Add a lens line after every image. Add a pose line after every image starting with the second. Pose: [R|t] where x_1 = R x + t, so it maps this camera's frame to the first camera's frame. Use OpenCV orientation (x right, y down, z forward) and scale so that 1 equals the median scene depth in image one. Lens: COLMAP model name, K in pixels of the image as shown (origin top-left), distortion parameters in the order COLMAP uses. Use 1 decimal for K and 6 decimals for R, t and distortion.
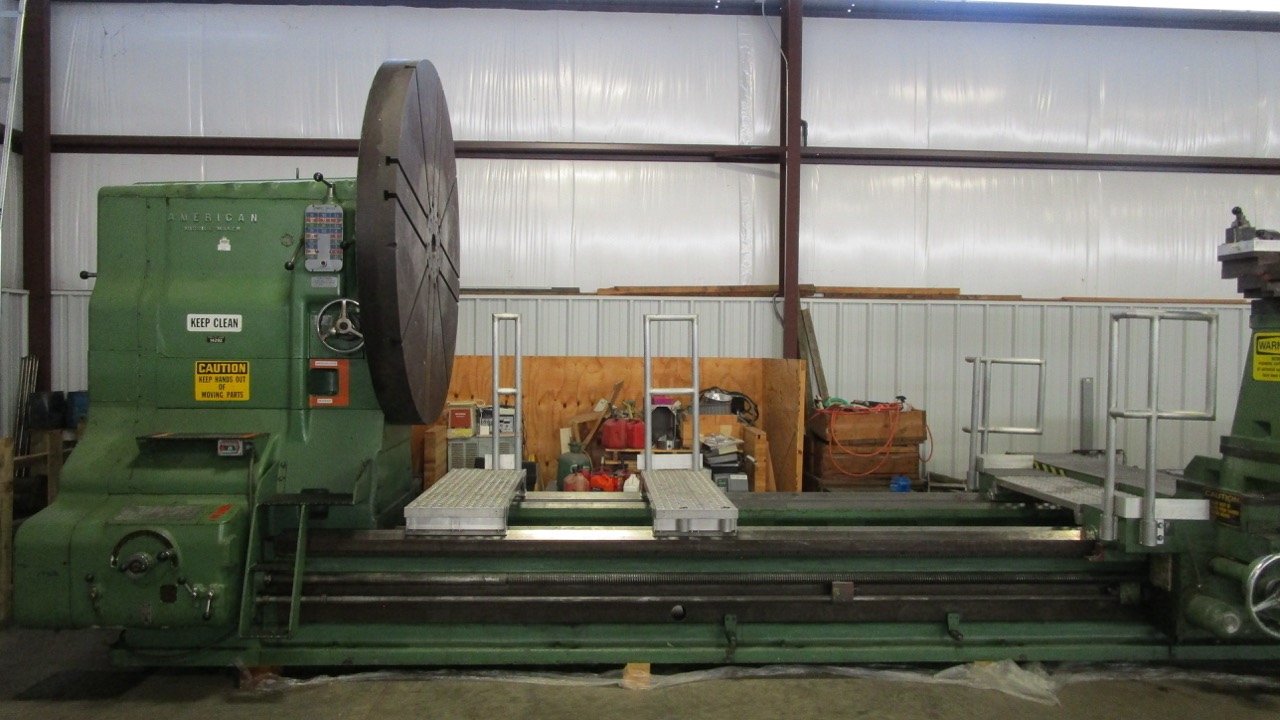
lens RADIAL K [[921.6, 0, 620.0], [0, 921.6, 367.7], [0, 0, 1]] dist [-0.024741, 0.013203]
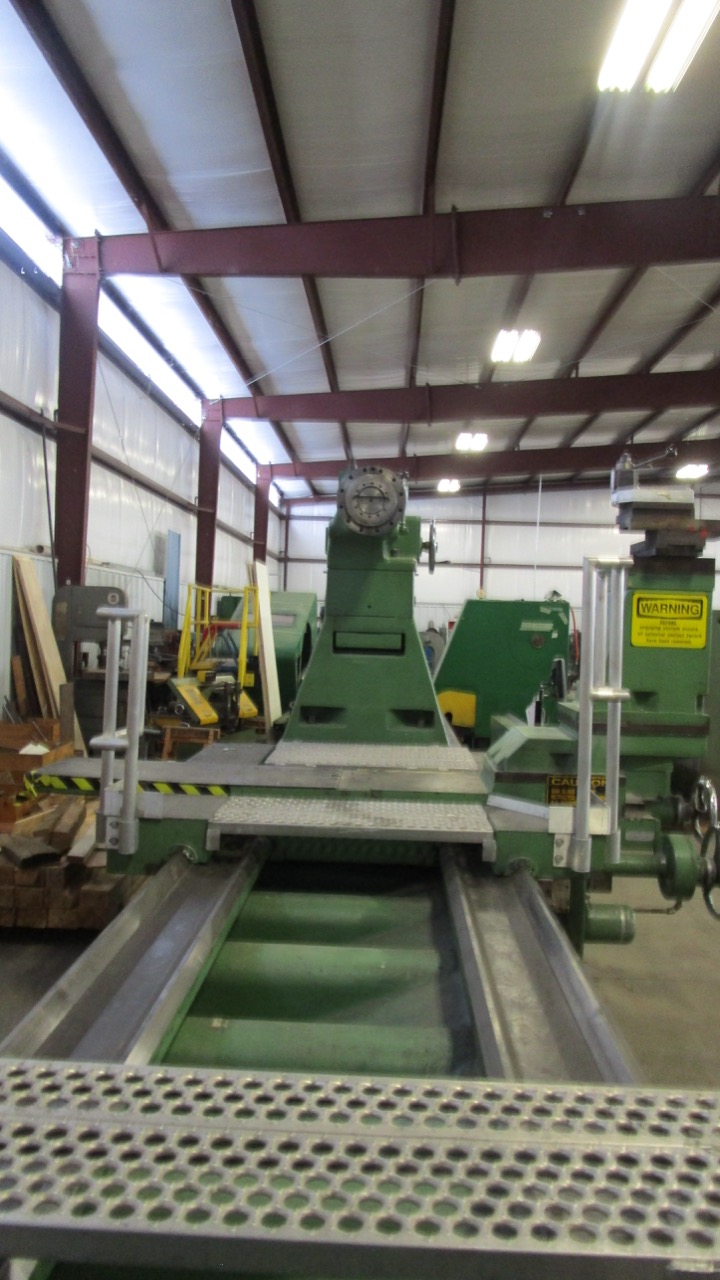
lens RADIAL K [[921.6, 0, 363.5], [0, 921.6, 637.7], [0, 0, 1]] dist [-0.024741, 0.013203]
pose [[0.071957, -0.028088, 0.997012, -0.194813], [-0.006617, 0.999568, 0.028637, -0.016678], [-0.997386, -0.008658, 0.071741, 1.065075]]
